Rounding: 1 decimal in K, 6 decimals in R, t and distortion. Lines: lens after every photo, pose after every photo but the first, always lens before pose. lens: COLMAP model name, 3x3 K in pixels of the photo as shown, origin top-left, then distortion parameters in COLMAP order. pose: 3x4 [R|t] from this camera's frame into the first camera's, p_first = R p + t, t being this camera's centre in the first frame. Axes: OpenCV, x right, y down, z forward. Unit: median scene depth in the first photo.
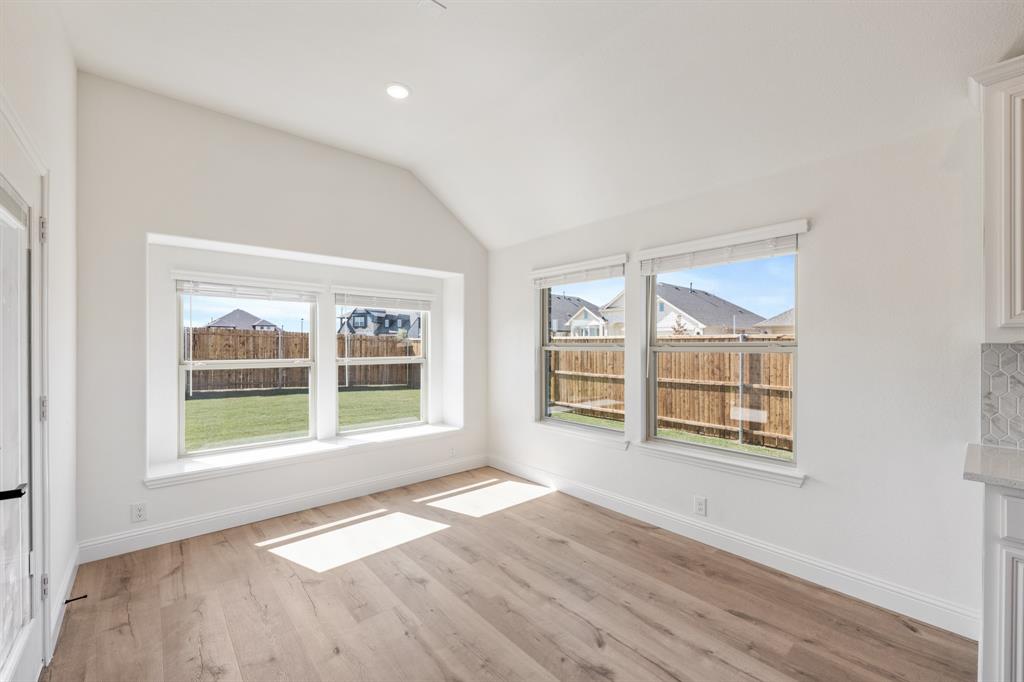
lens RADIAL K [[415.9, 0, 504.0], [0, 415.9, 342.4], [0, 0, 1]] dist [-0.008976, 0.002612]
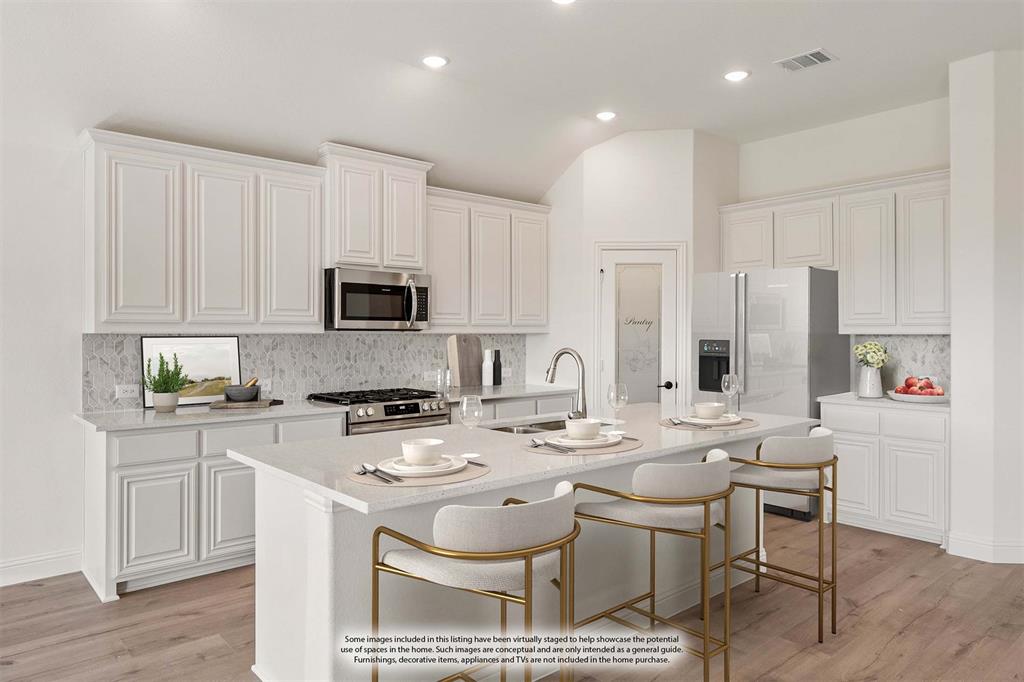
lens RADIAL K [[665.3, 0, 518.7], [0, 665.3, 332.2], [0, 0, 1]] dist [-0.000907, -0.001149]
pose [[-0.017642, 0.001510, 0.999843, -0.422394], [-0.004903, 0.999987, -0.001596, -0.002232], [-0.999832, -0.004930, -0.017634, -0.138585]]
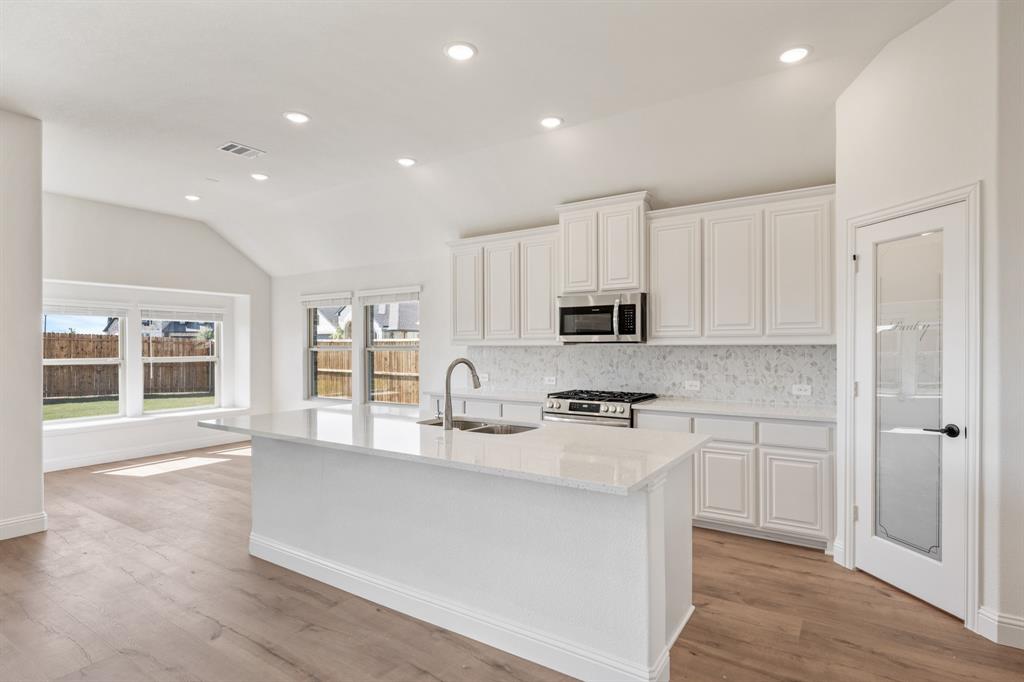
lens RADIAL K [[517.6, 0, 510.0], [0, 517.6, 345.4], [0, 0, 1]] dist [0.001924, -0.002382]
pose [[0.957086, -0.003035, 0.289789, 0.242182], [0.001902, 0.999989, 0.004189, -0.005530], [-0.289799, -0.003458, 0.957081, -0.929897]]
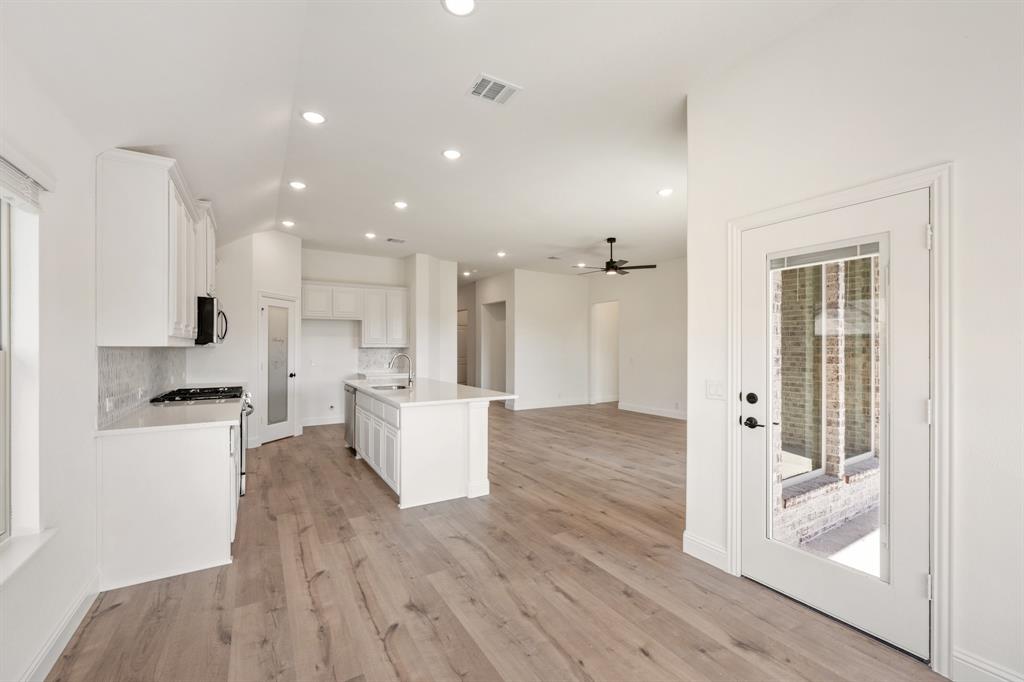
lens RADIAL K [[415.9, 0, 508.5], [0, 415.9, 347.0], [0, 0, 1]] dist [-0.008976, 0.002612]
pose [[-0.987391, -0.004317, 0.158243, -0.106831], [-0.005237, 0.999972, -0.005394, 0.001589], [-0.158215, -0.006155, -0.987386, 0.946868]]
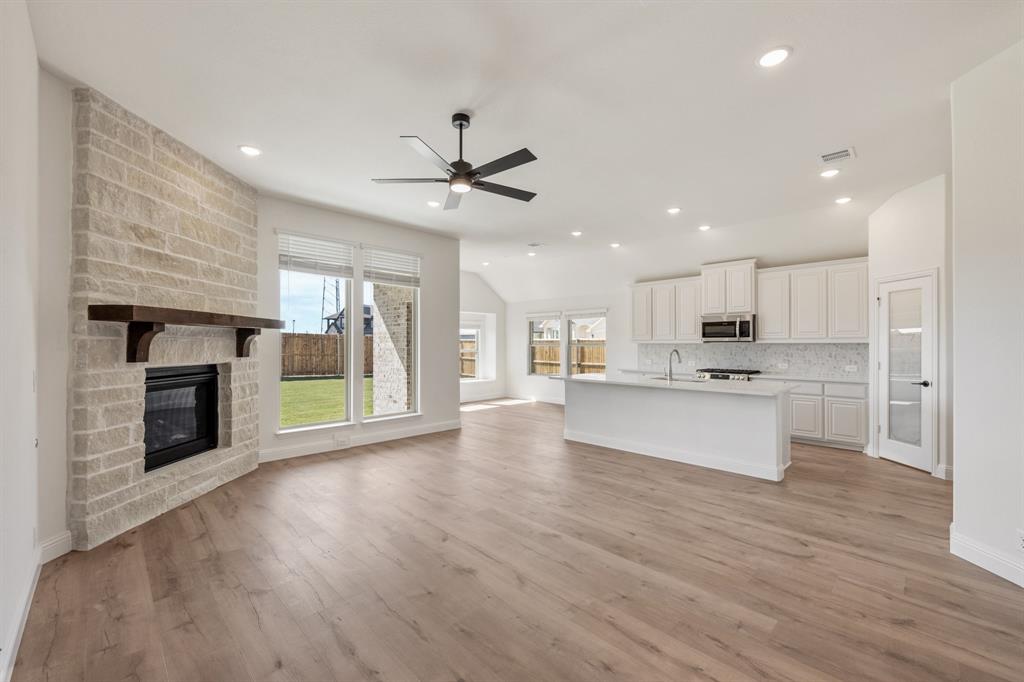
lens RADIAL K [[415.9, 0, 518.7], [0, 415.9, 342.8], [0, 0, 1]] dist [-0.008976, 0.002612]
pose [[0.995317, -0.003448, 0.096601, -0.212975], [0.003132, 0.999989, 0.003424, -0.010325], [-0.096611, -0.003105, 0.995317, -1.449442]]
